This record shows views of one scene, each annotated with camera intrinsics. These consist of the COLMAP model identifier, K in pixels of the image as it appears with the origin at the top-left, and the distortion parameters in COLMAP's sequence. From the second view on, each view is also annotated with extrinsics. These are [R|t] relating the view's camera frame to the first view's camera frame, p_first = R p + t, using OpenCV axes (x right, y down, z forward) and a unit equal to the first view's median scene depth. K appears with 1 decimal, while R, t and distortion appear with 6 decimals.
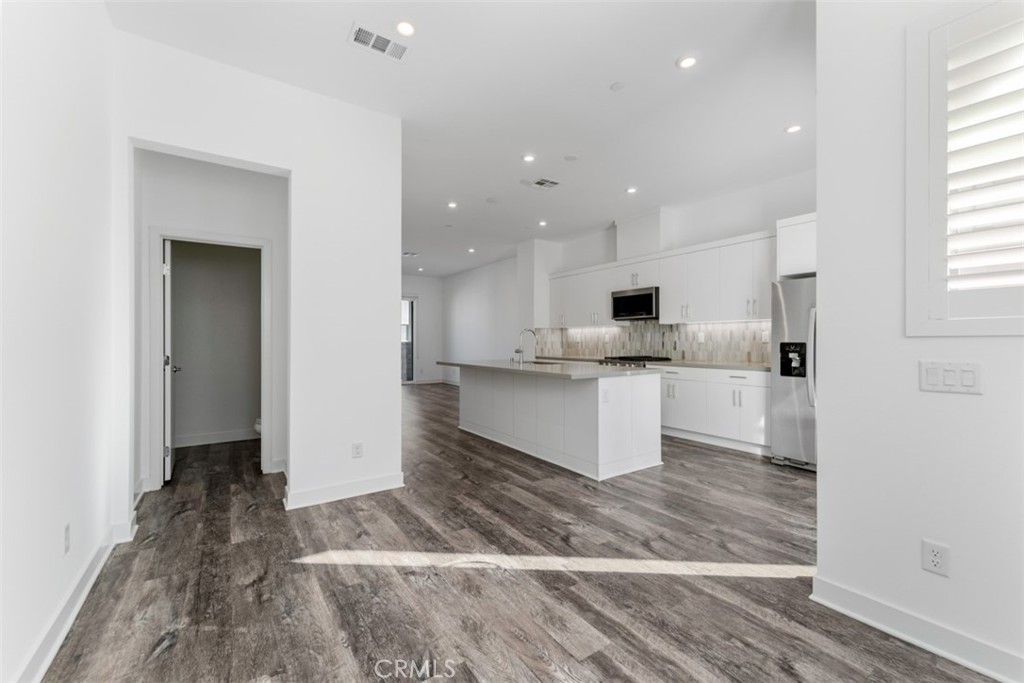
lens RADIAL K [[412.3, 0, 512.2], [0, 412.3, 342.2], [0, 0, 1]] dist [-0.000736, -0.000422]
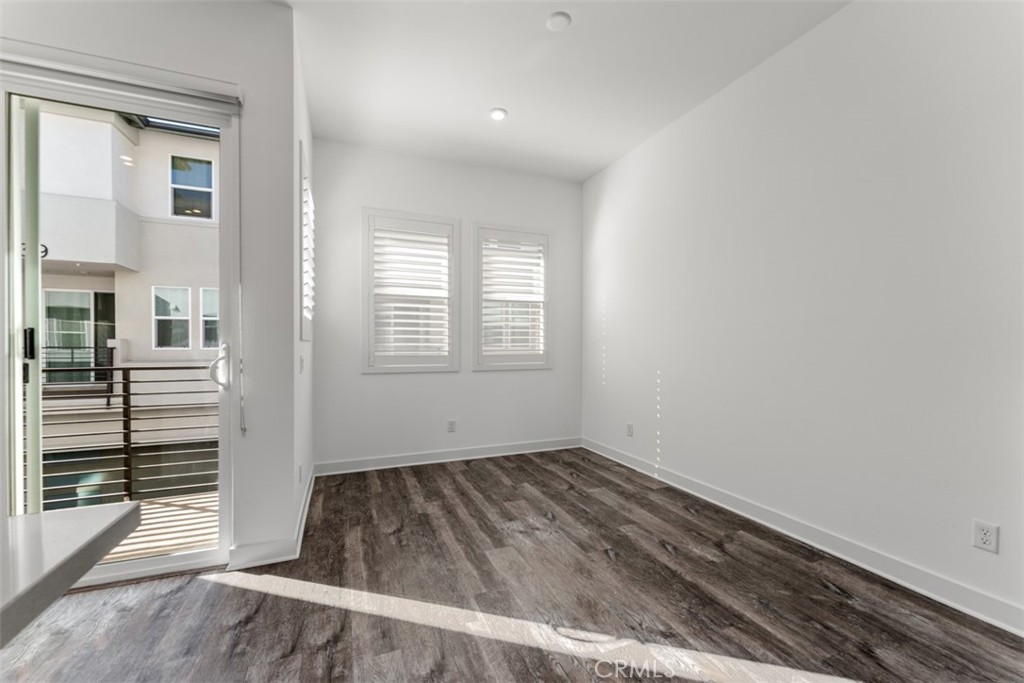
lens RADIAL K [[412.3, 0, 511.0], [0, 412.3, 344.3], [0, 0, 1]] dist [-0.000736, -0.000422]
pose [[-0.976397, -0.001853, 0.215975, -0.125496], [-0.001727, 0.999998, 0.000771, 0.000583], [-0.215976, 0.000379, -0.976399, 1.873997]]
